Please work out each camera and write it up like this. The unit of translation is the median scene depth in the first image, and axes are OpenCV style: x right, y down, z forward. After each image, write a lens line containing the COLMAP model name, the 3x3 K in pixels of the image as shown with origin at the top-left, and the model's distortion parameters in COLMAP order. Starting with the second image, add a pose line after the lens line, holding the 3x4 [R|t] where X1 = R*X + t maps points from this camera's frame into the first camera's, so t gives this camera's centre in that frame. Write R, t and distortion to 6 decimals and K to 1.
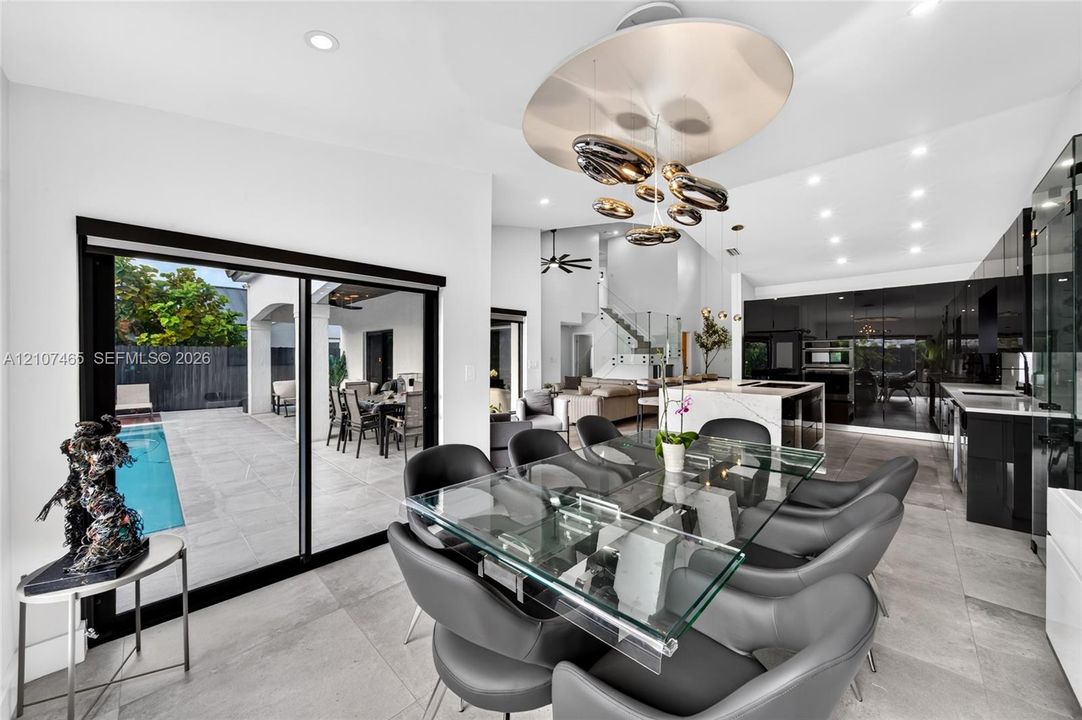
lens RADIAL K [[383.3, 0, 545.1], [0, 383.3, 354.5], [0, 0, 1]] dist [-0.000416, -0.000216]
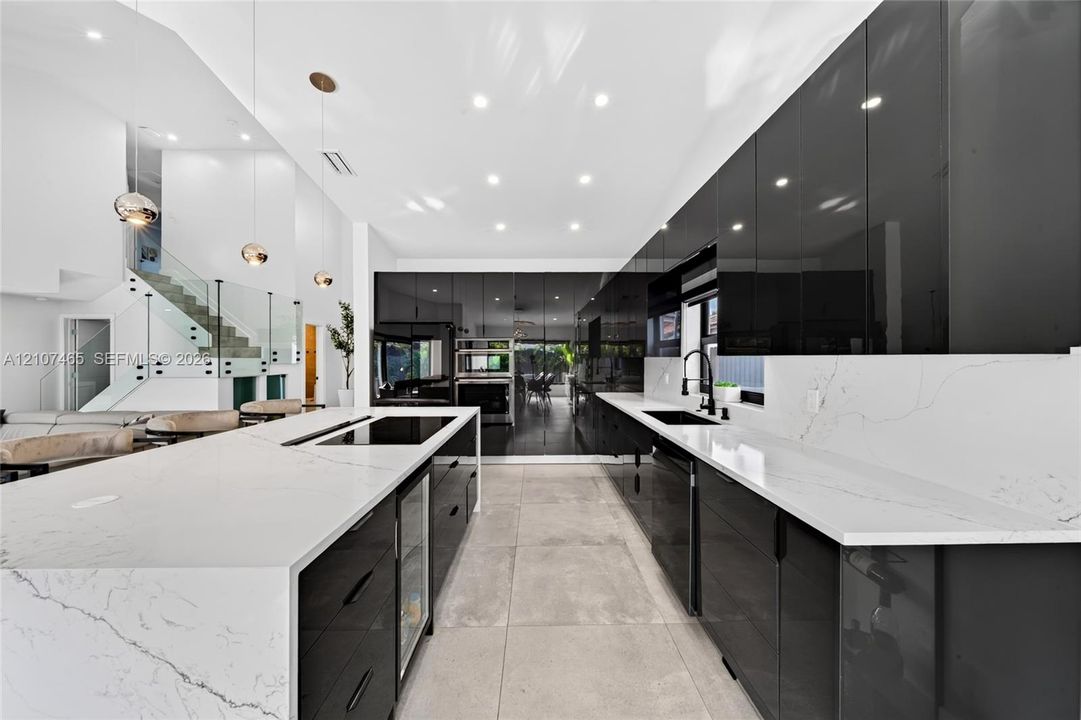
lens RADIAL K [[382.9, 0, 544.6], [0, 382.9, 354.5], [0, 0, 1]] dist [-0.000416, -0.000216]
pose [[0.707187, 0.007993, 0.706982, 0.212160], [-0.001260, 0.999949, -0.010045, -0.000718], [-0.707026, 0.006213, 0.707160, 0.282993]]
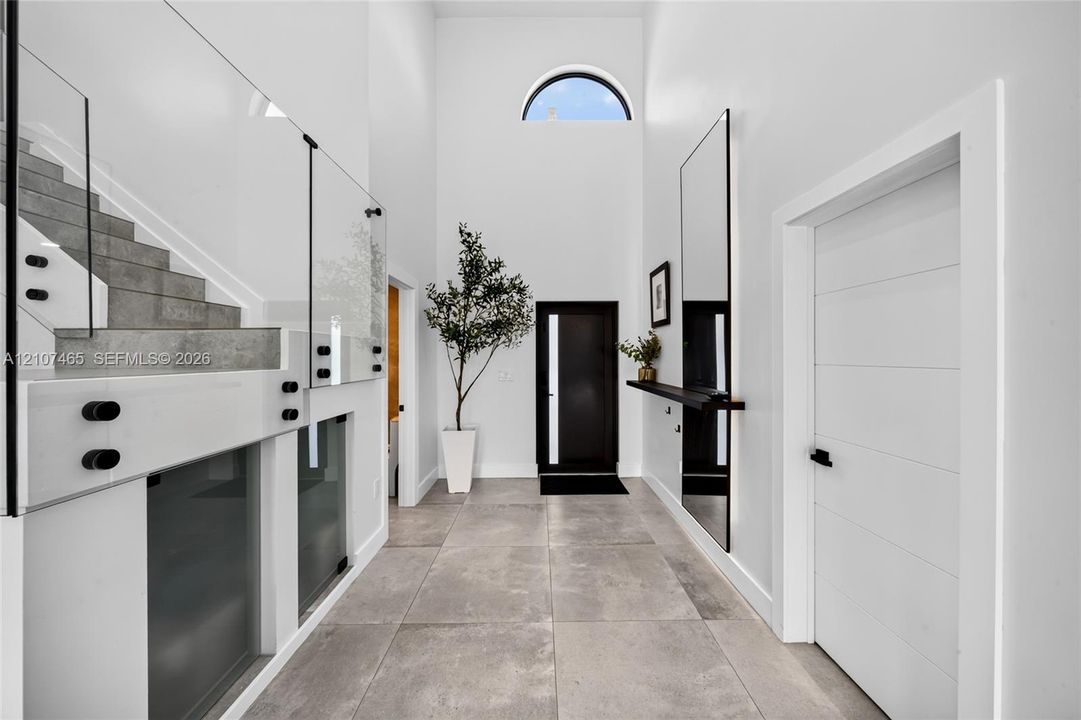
lens RADIAL K [[382.9, 0, 544.6], [0, 382.9, 354.5], [0, 0, 1]] dist [-0.000416, -0.000216]
pose [[0.718901, 0.005354, 0.695092, 0.294527], [-0.004147, 0.999986, -0.003414, -0.007143], [-0.695100, -0.000428, 0.718913, 0.857485]]
